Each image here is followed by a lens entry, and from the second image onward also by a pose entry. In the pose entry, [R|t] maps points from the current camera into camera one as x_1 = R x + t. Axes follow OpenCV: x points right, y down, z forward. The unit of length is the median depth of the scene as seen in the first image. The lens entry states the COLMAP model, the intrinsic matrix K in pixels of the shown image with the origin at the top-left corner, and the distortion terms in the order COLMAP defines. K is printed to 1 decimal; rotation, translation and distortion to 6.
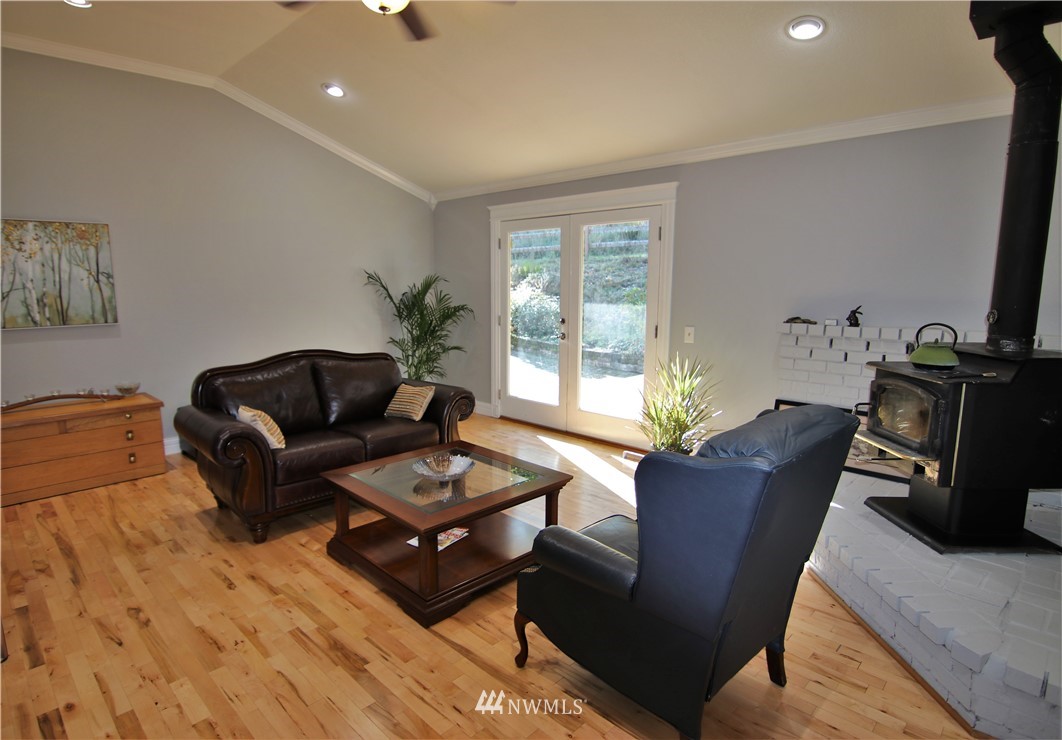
lens RADIAL K [[596.0, 0, 531.0], [0, 596.0, 370.0], [0, 0, 1]] dist [-0.002470, -0.013477]
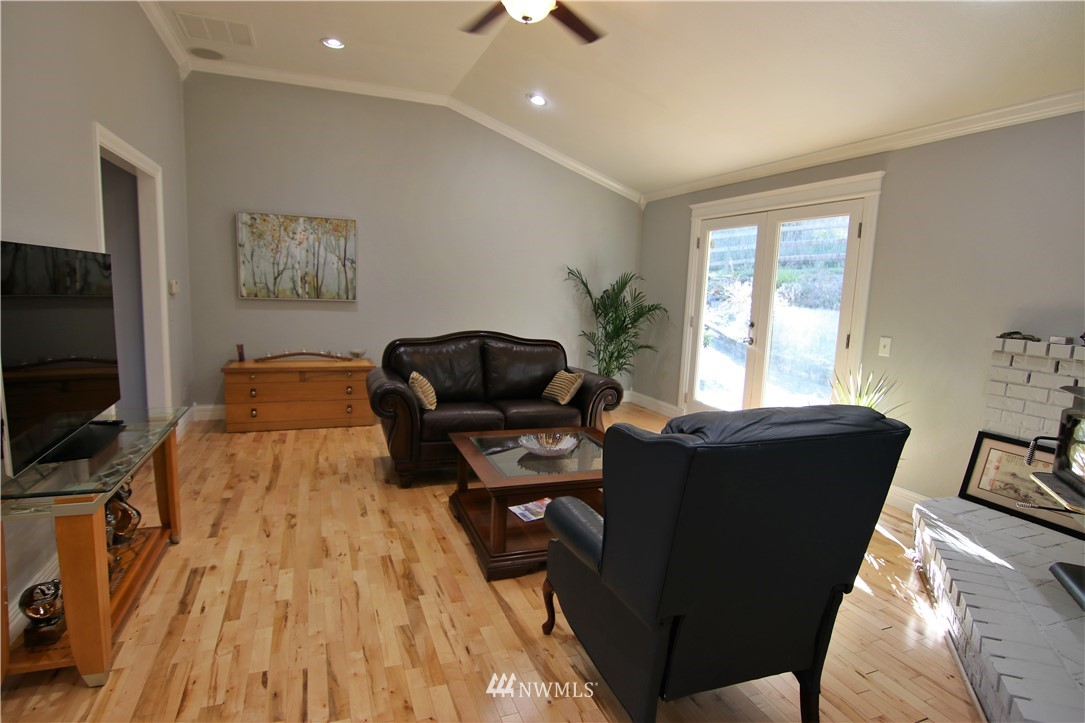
lens RADIAL K [[600.5, 0, 542.5], [0, 600.5, 361.5], [0, 0, 1]] dist [-0.013430, -0.001158]
pose [[0.913973, 0.089032, -0.395888, 0.187959], [-0.100329, 0.994923, -0.007876, 0.021840], [0.393177, 0.046917, 0.918265, 0.014698]]
